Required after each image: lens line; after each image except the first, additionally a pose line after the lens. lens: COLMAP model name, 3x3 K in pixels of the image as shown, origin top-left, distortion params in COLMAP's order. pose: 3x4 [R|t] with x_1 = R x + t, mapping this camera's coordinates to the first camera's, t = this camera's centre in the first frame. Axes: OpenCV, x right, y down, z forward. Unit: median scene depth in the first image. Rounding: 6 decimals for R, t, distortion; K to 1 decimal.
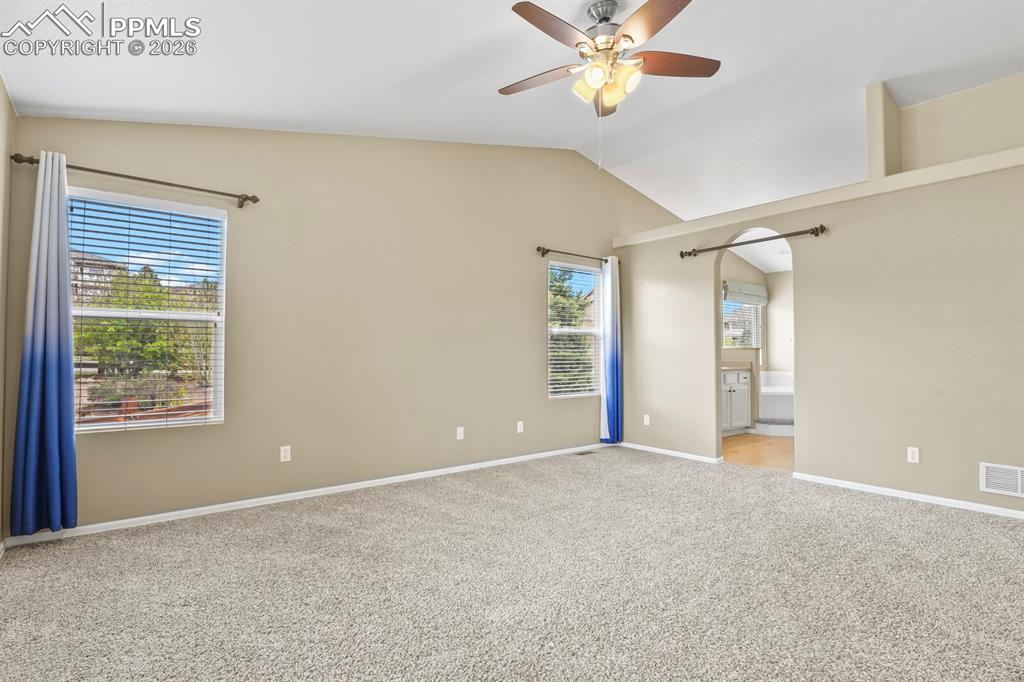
lens RADIAL K [[508.7, 0, 523.9], [0, 508.7, 341.2], [0, 0, 1]] dist [0.000934, 0.000156]
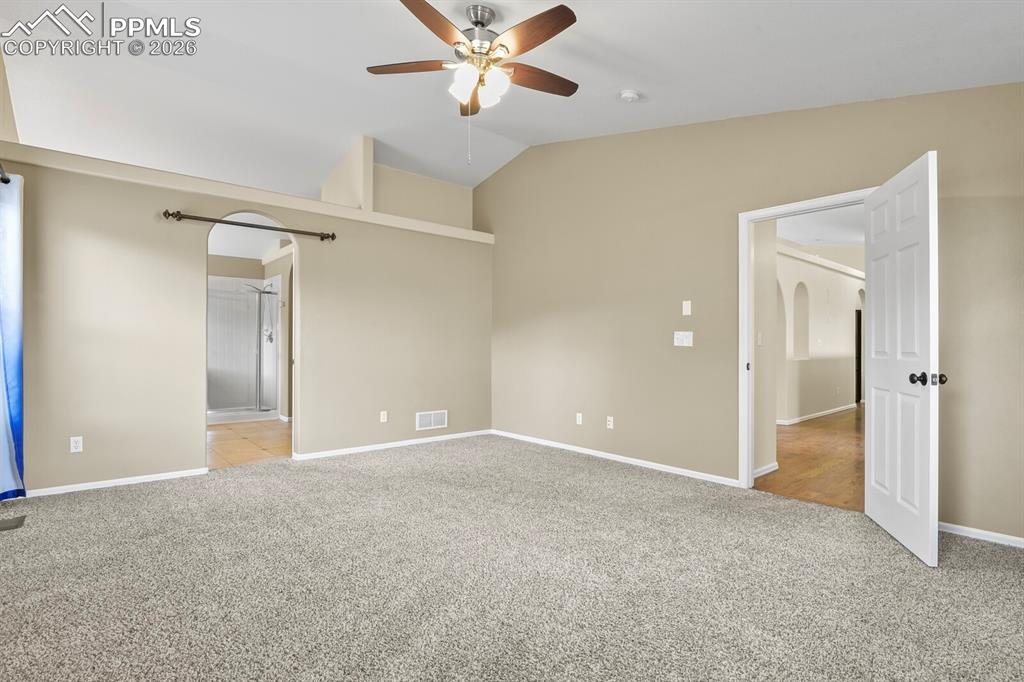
lens RADIAL K [[508.7, 0, 523.9], [0, 508.7, 341.2], [0, 0, 1]] dist [0.000934, 0.000156]
pose [[-0.035309, -0.001199, 0.999376, -0.716875], [-0.035683, 0.999363, -0.000062, 0.001459], [-0.998739, -0.035663, -0.035330, 0.737827]]
